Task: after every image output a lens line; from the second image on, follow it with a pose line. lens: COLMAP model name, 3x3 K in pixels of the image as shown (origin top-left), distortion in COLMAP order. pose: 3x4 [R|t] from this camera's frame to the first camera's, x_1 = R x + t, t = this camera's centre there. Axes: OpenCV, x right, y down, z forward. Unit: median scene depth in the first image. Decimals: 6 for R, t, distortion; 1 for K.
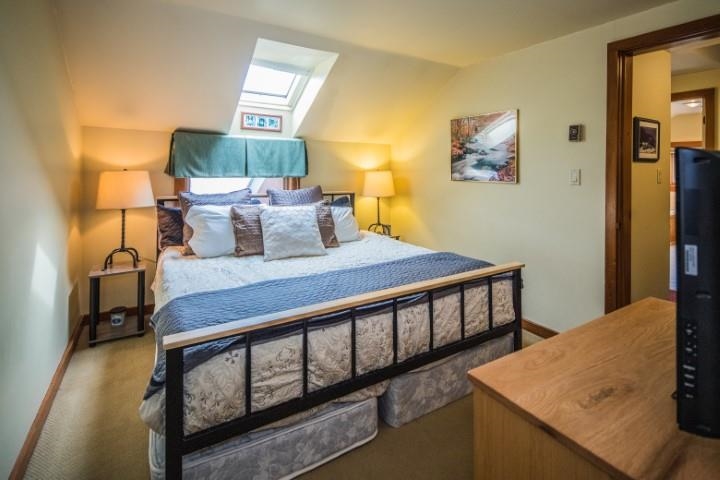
lens RADIAL K [[348.1, 0, 360.0], [0, 348.1, 240.0], [0, 0, 1]] dist [0.001265, -0.000045]
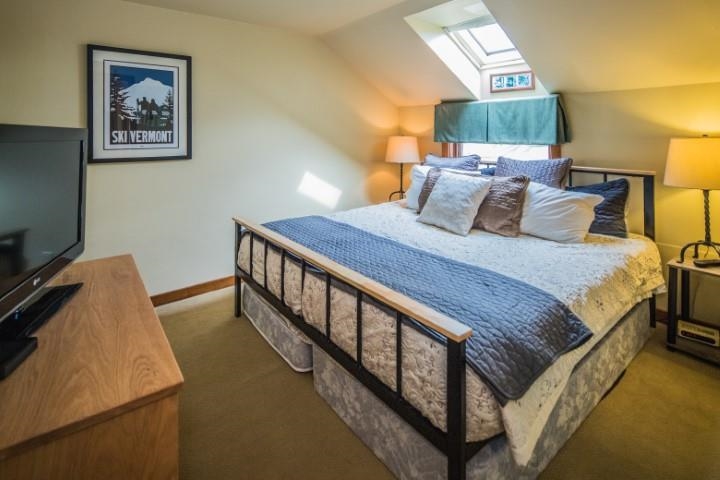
lens RADIAL K [[350.0, 0, 360.8], [0, 350.0, 218.3], [0, 0, 1]] dist [-0.001299, -0.000476]
pose [[0.126905, 0.218930, -0.967453, 0.613649], [-0.206103, 0.959872, 0.190179, -0.094764], [0.970266, 0.175260, 0.166935, 0.542711]]
